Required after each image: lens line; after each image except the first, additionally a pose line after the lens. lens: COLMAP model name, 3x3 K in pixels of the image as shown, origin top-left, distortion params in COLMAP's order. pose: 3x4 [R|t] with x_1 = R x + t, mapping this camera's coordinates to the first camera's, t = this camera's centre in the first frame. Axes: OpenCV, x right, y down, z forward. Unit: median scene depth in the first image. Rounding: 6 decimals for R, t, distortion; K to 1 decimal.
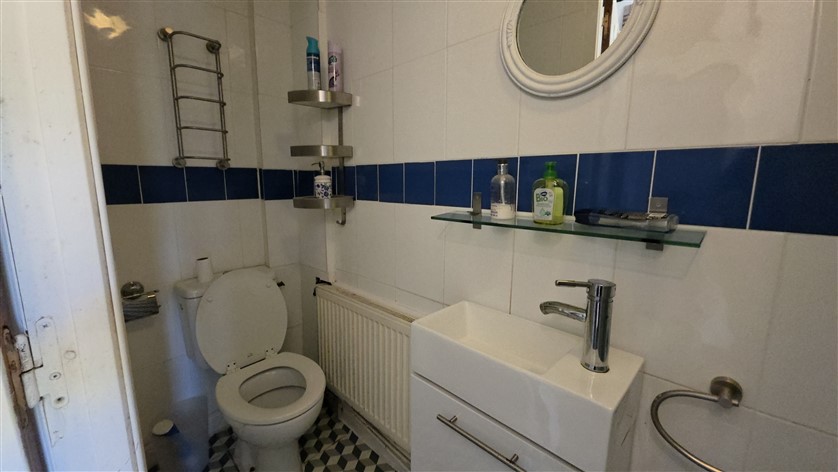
lens RADIAL K [[332.7, 0, 417.8], [0, 332.7, 232.3], [0, 0, 1]] dist [0.018630, -0.010172]
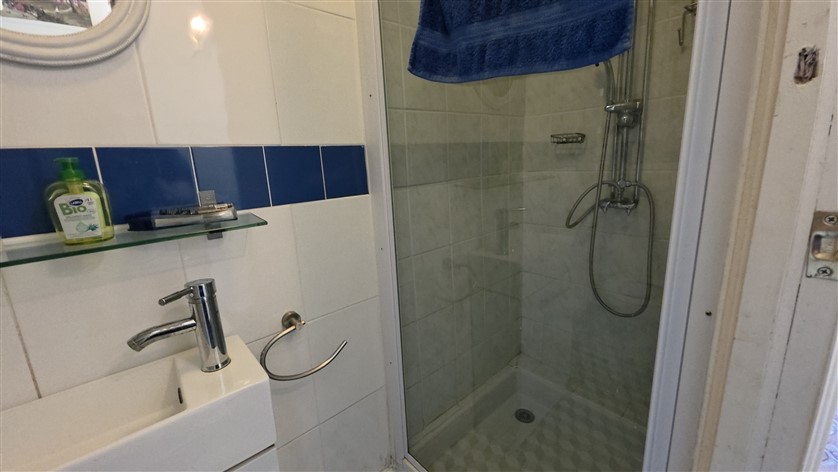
lens RADIAL K [[324.1, 0, 419.0], [0, 324.1, 236.0], [0, 0, 1]] dist [-0.021111, -0.000010]
pose [[0.070650, -0.227659, 0.971174, -0.265089], [0.206527, 0.955849, 0.209043, -0.039439], [-0.975887, 0.185805, 0.114548, 0.239640]]
